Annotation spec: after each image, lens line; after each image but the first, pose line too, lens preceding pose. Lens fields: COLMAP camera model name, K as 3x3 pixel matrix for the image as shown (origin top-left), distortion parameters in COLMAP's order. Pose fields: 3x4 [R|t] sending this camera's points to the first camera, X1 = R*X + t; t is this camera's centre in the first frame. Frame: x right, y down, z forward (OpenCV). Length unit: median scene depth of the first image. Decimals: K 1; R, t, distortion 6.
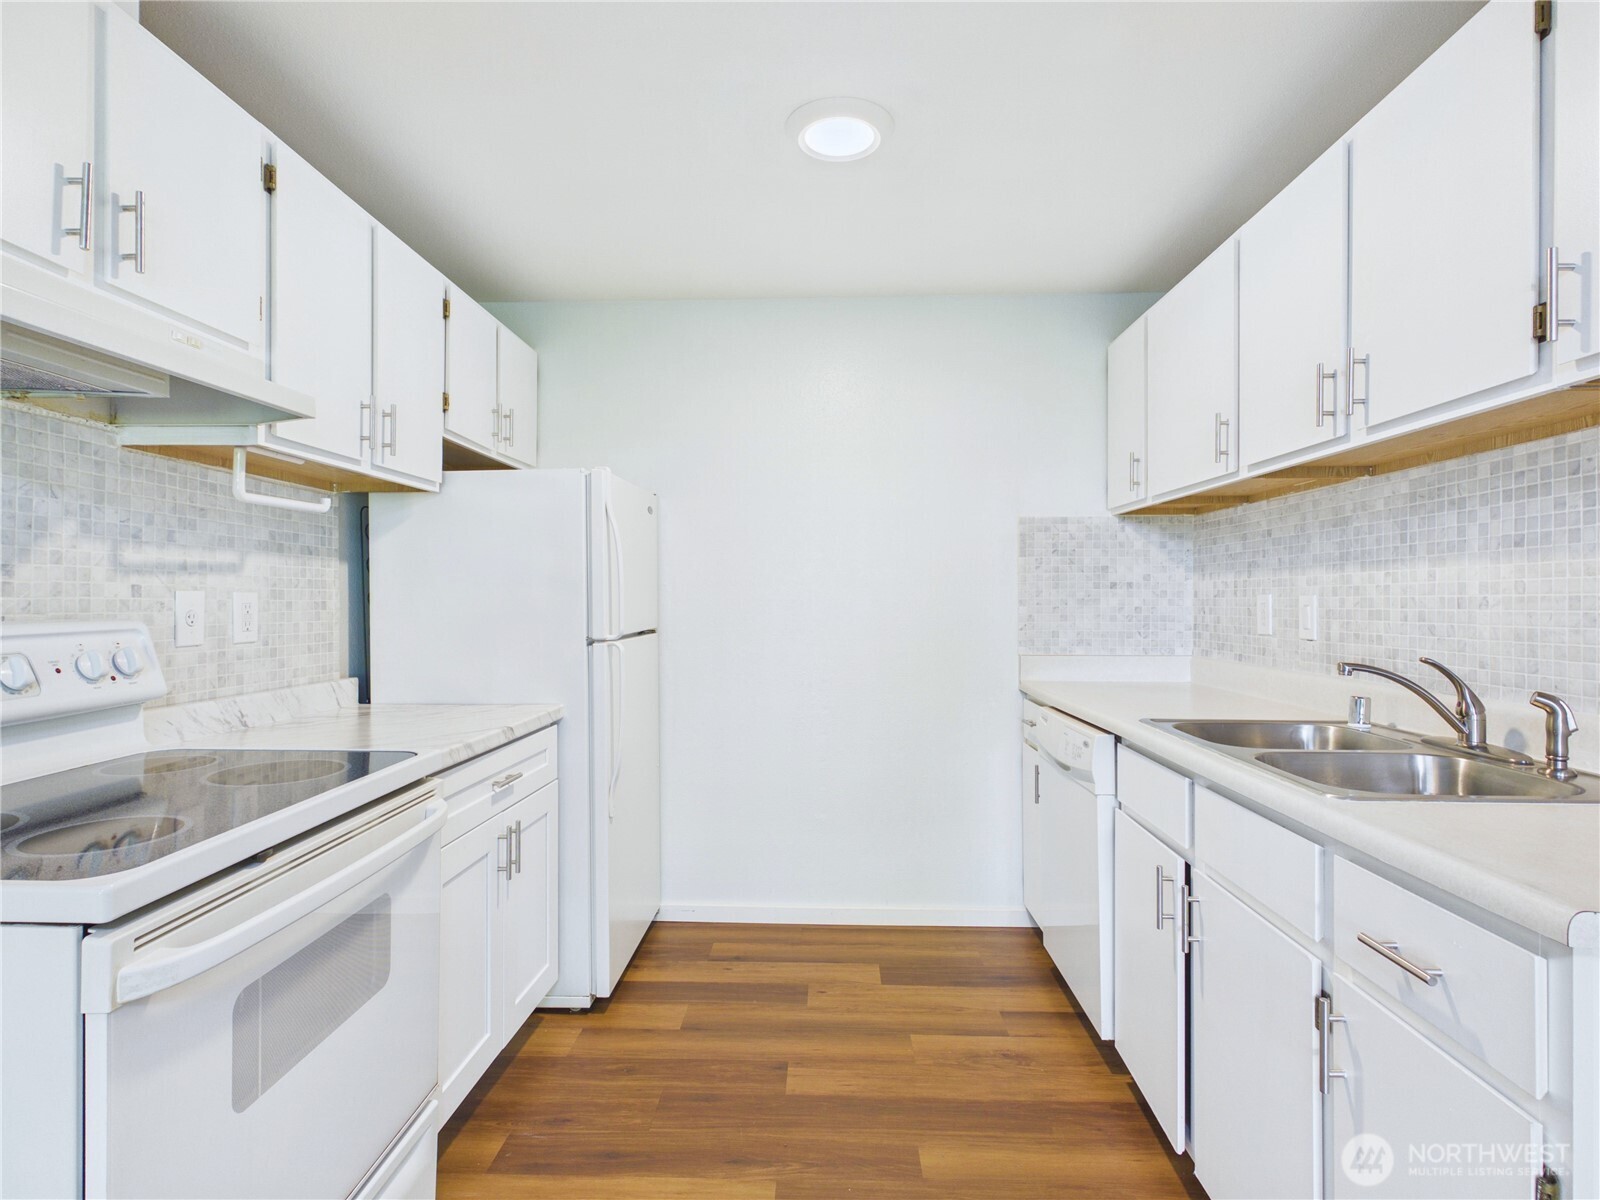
lens RADIAL K [[833.6, 0, 800.0], [0, 833.6, 600.0], [0, 0, 1]] dist [-0.000858, 0.000365]
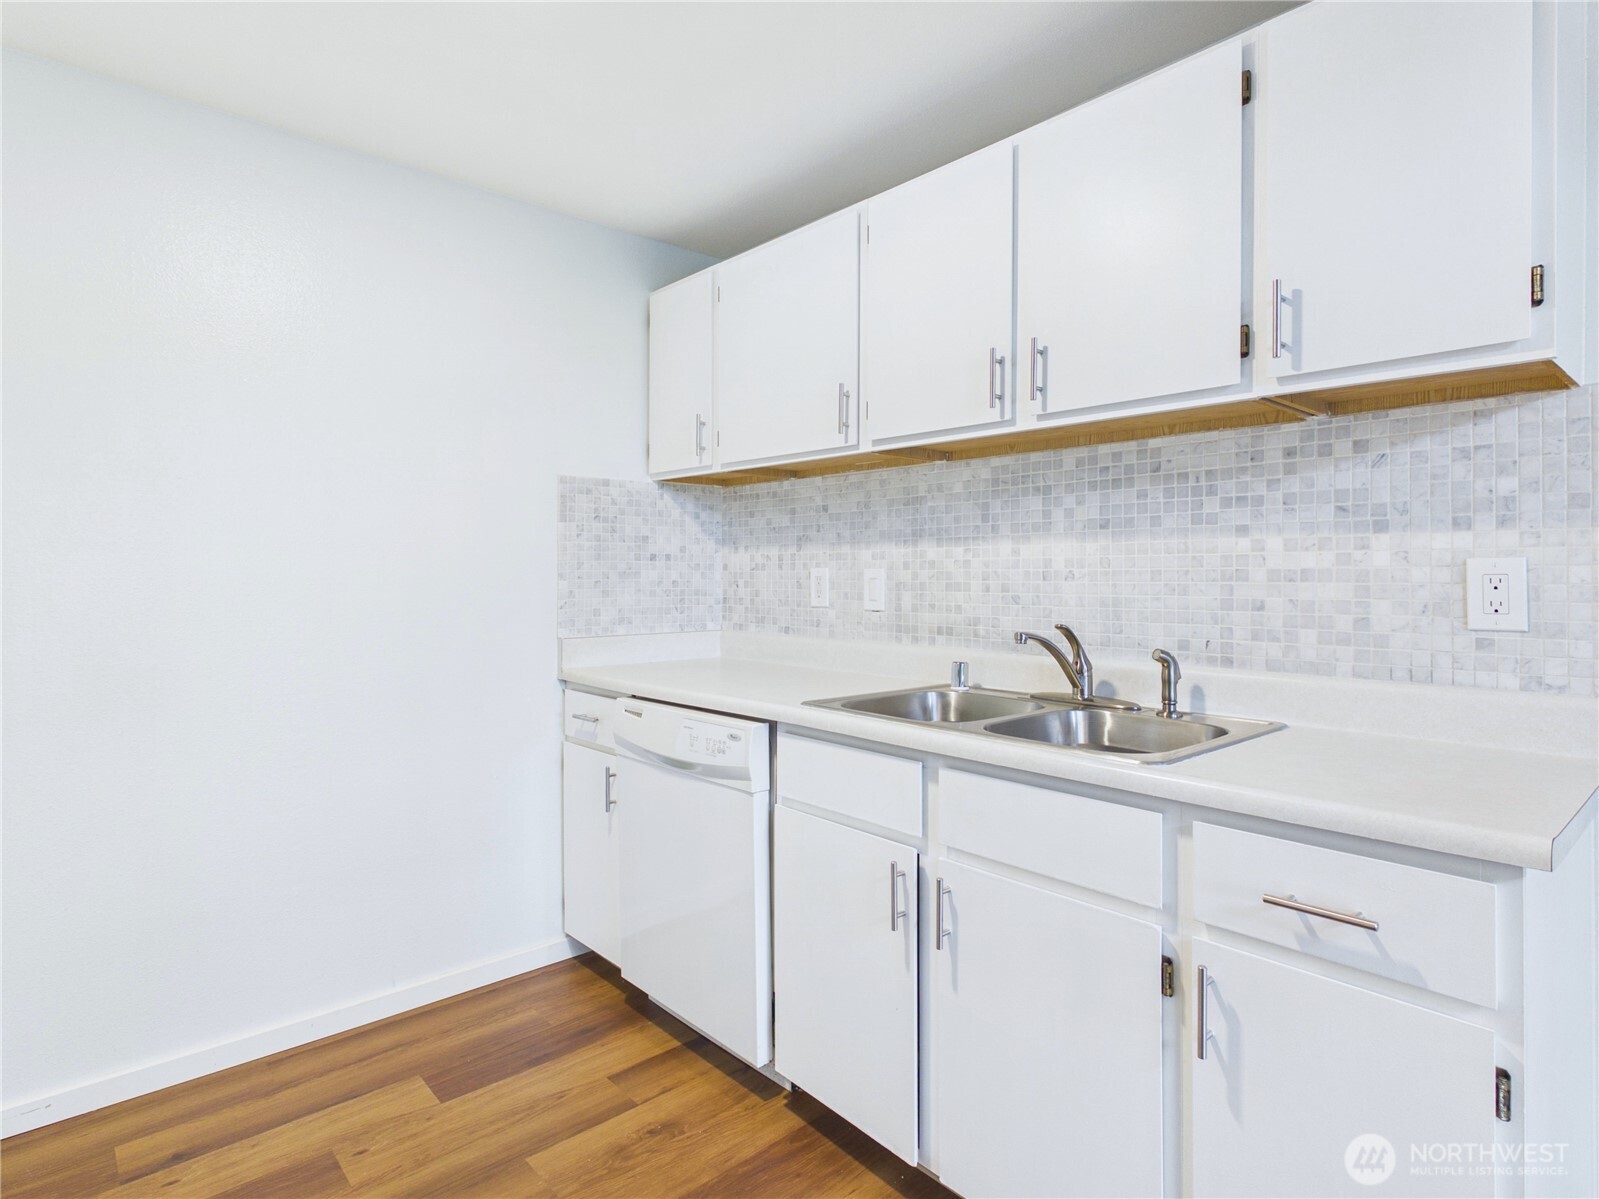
lens RADIAL K [[863.1, 0, 796.2], [0, 863.1, 570.1], [0, 0, 1]] dist [0.002640, 0.000330]
pose [[0.730869, 0.002370, 0.682513, -0.231680], [-0.000026, 0.999994, -0.003445, -0.000175], [-0.682517, 0.002501, 0.730865, 0.289347]]
